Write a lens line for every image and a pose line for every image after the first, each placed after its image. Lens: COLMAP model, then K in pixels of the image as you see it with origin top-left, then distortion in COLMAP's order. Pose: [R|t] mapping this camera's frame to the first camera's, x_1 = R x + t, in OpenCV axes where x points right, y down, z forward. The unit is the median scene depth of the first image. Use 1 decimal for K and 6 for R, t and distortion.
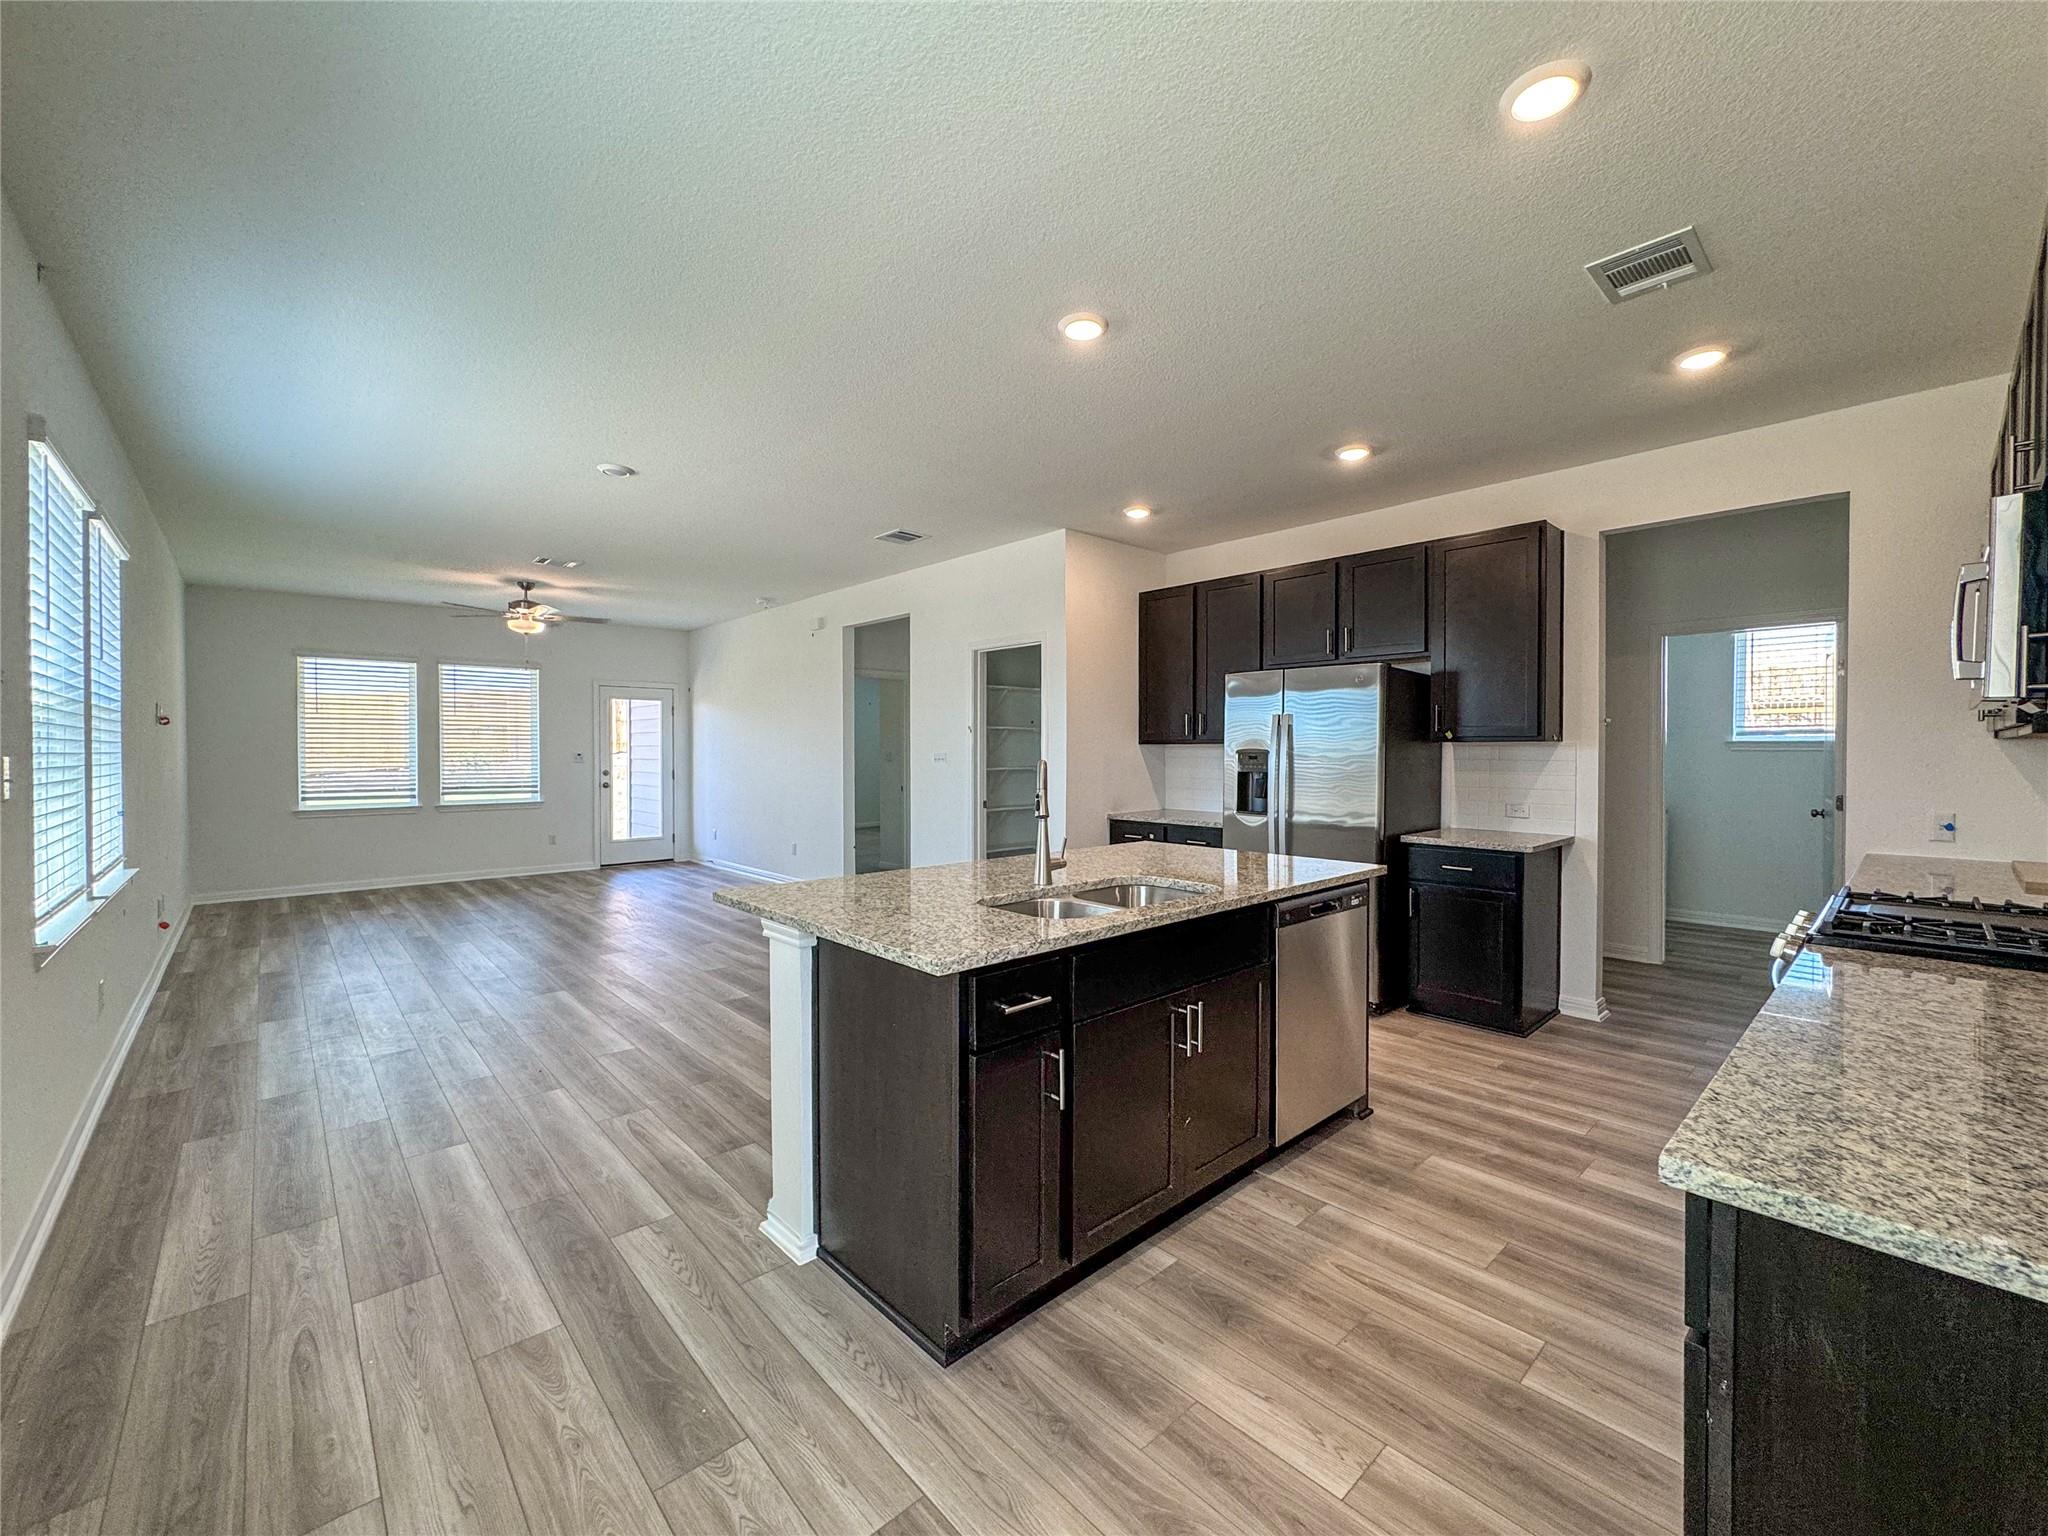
lens RADIAL K [[888.6, 0, 1052.9], [0, 888.6, 762.6], [0, 0, 1]] dist [0.004144, -0.001377]
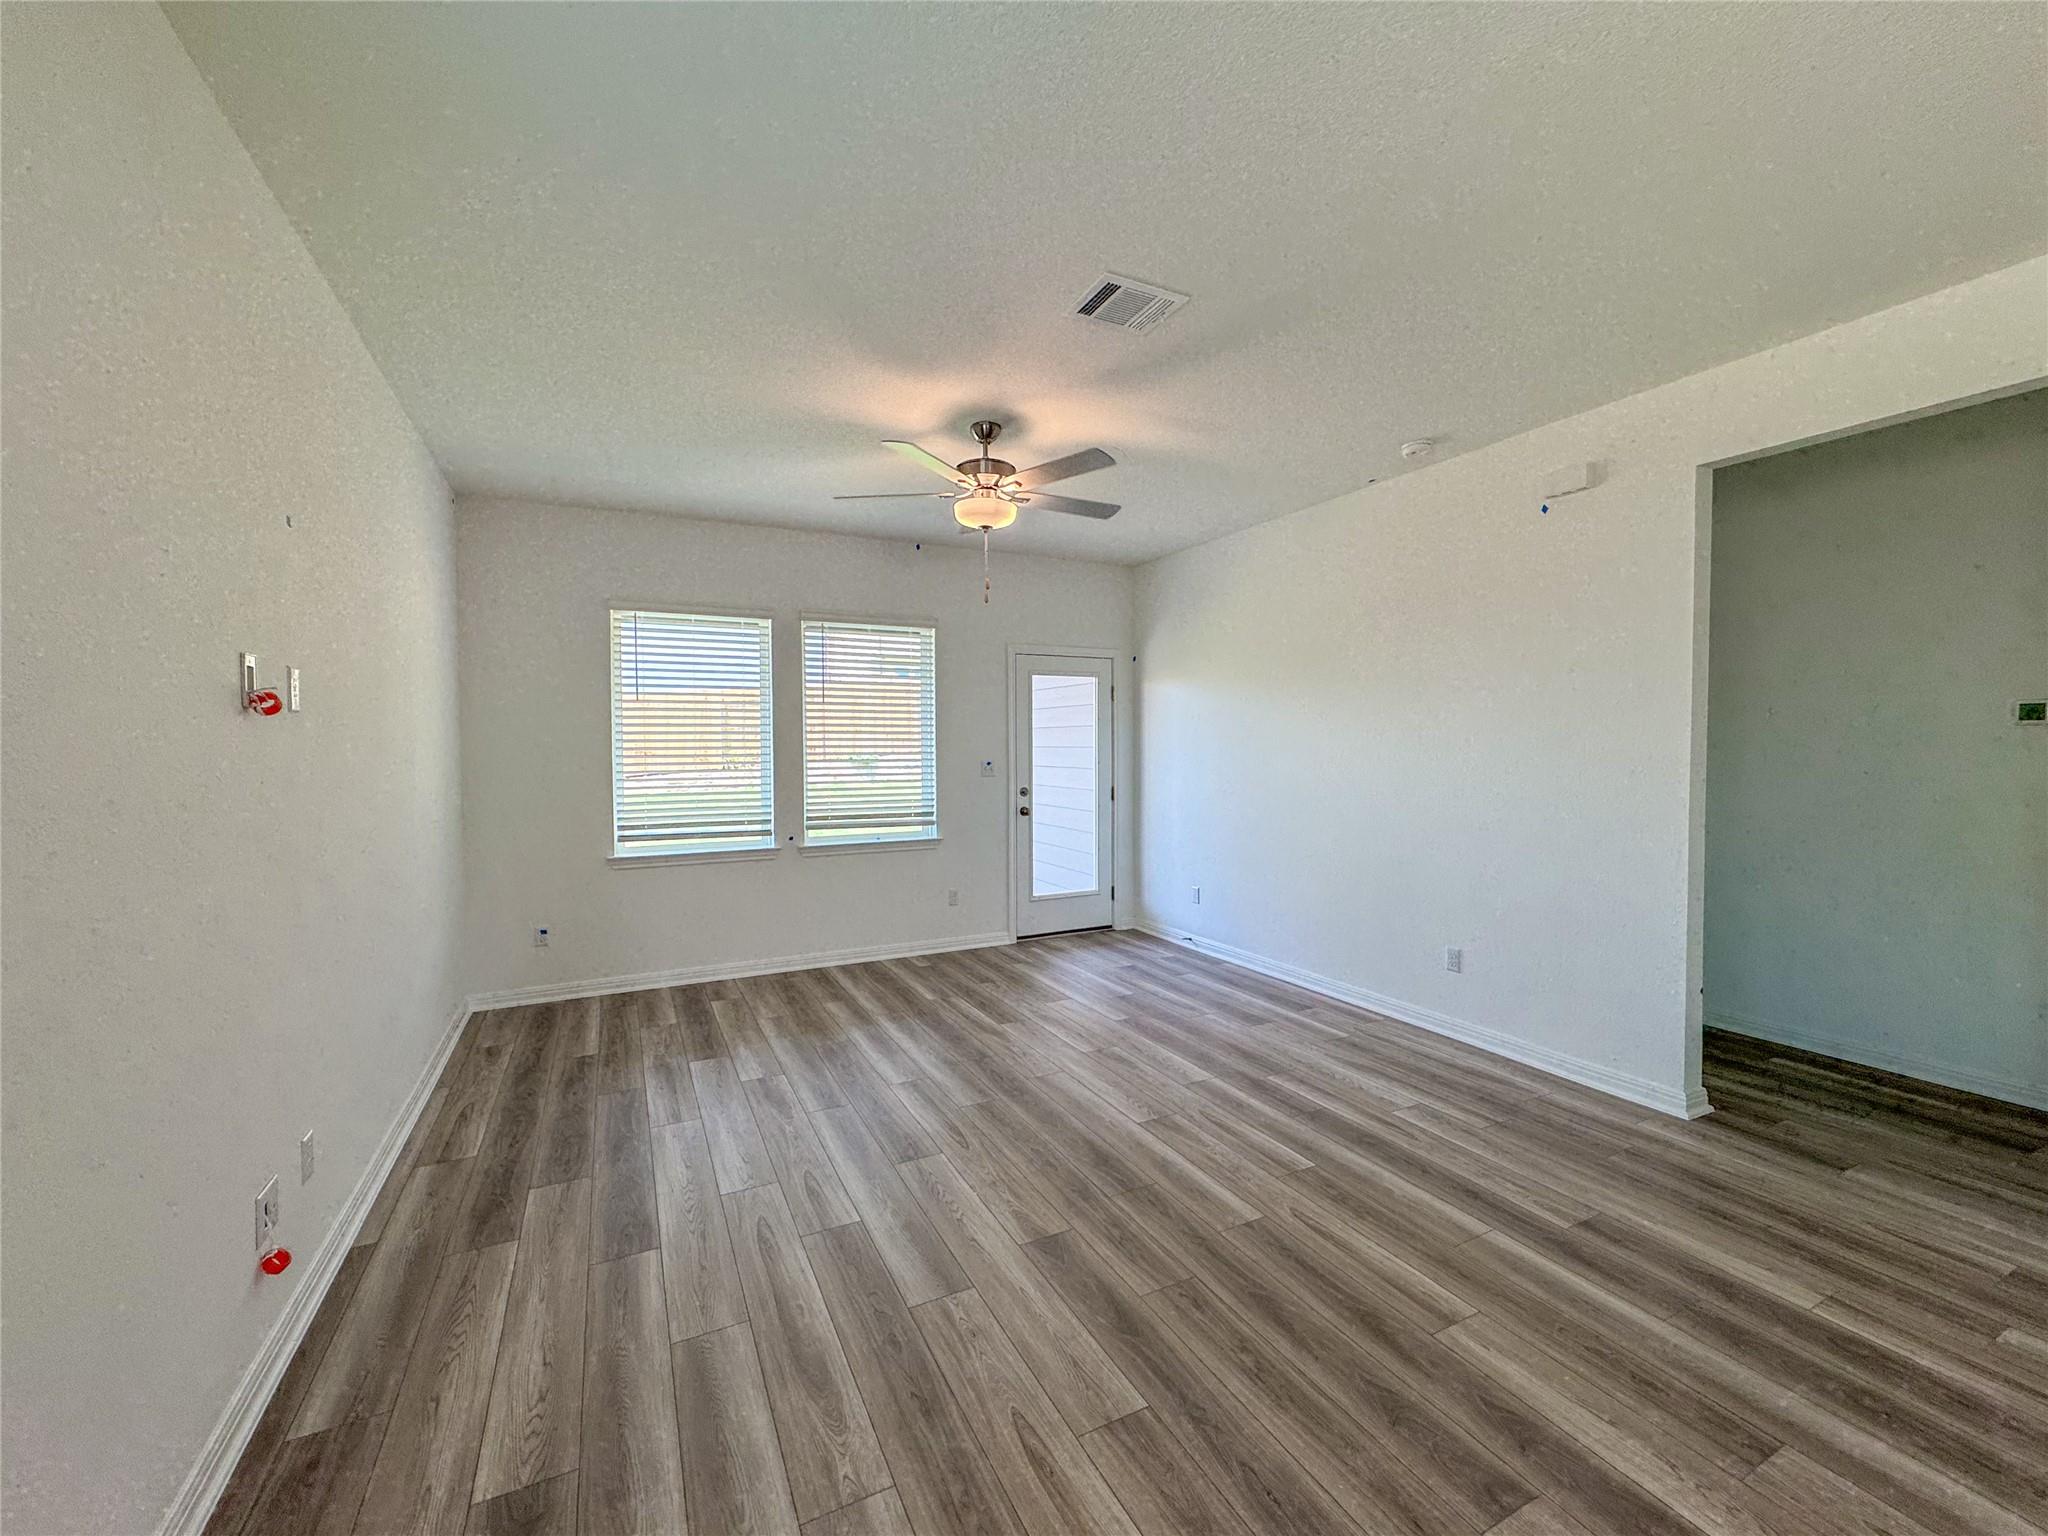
lens RADIAL K [[836.8, 0, 1021.5], [0, 836.8, 758.8], [0, 0, 1]] dist [-0.000551, -0.000617]
pose [[0.964089, -0.002771, -0.265565, -0.384603], [0.003825, 0.999987, 0.003453, -0.015459], [0.265552, -0.004345, 0.964087, 0.473478]]
